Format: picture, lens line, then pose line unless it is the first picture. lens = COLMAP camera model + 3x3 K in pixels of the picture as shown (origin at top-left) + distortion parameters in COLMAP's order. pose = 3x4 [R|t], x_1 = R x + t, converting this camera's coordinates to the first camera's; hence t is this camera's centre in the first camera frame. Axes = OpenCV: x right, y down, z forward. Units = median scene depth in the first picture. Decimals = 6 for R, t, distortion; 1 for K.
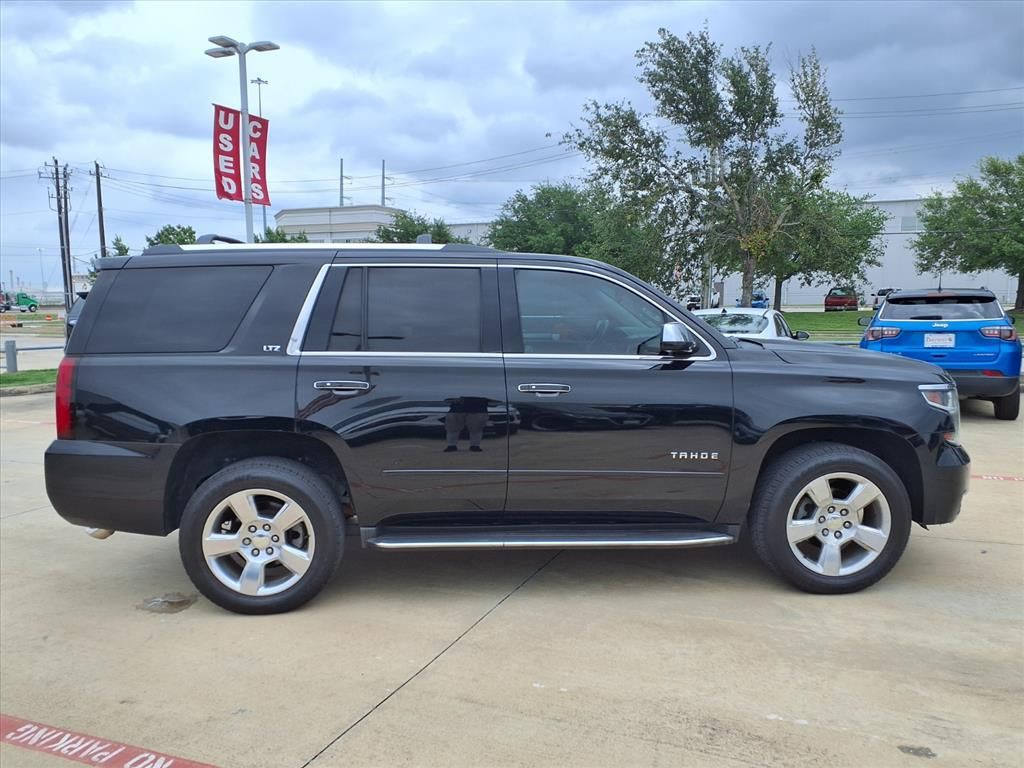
lens RADIAL K [[874.0, 0, 521.2], [0, 874.0, 375.6], [0, 0, 1]] dist [-0.000954, -0.009817]
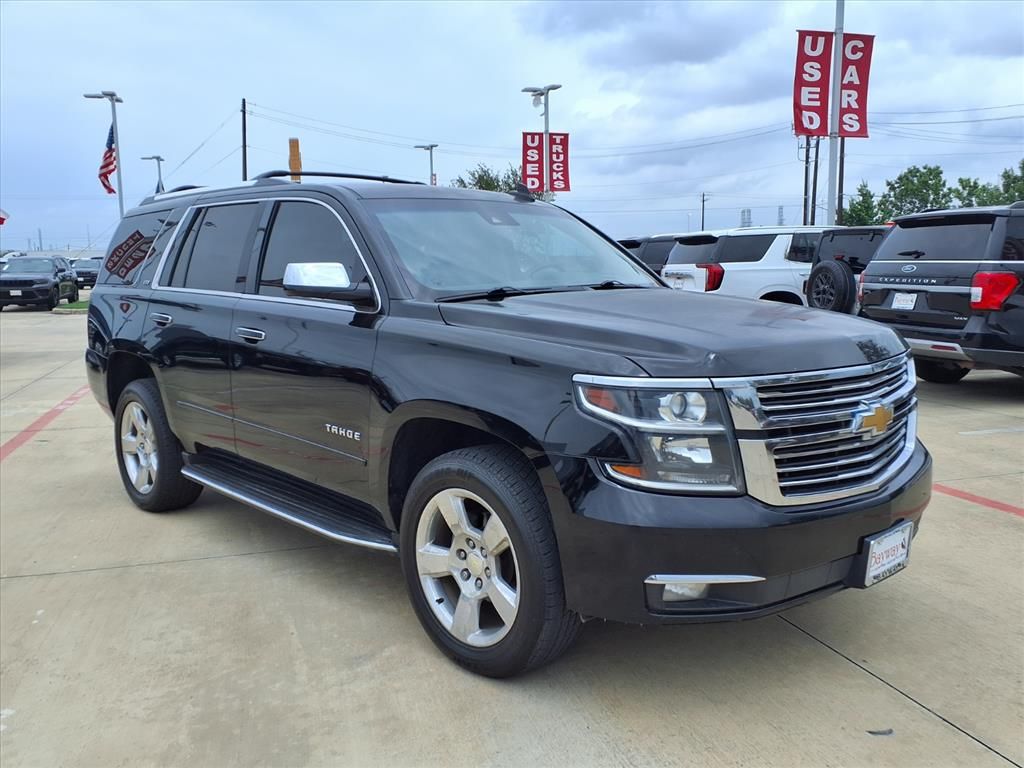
lens RADIAL K [[916.2, 0, 512.0], [0, 916.2, 384.0], [0, 0, 1]] dist [0.050996, -0.005418]
pose [[0.622644, 0.107235, -0.775123, 0.245178], [-0.063432, 0.994222, 0.086593, -0.008863], [0.779930, -0.004749, 0.625848, 0.156506]]
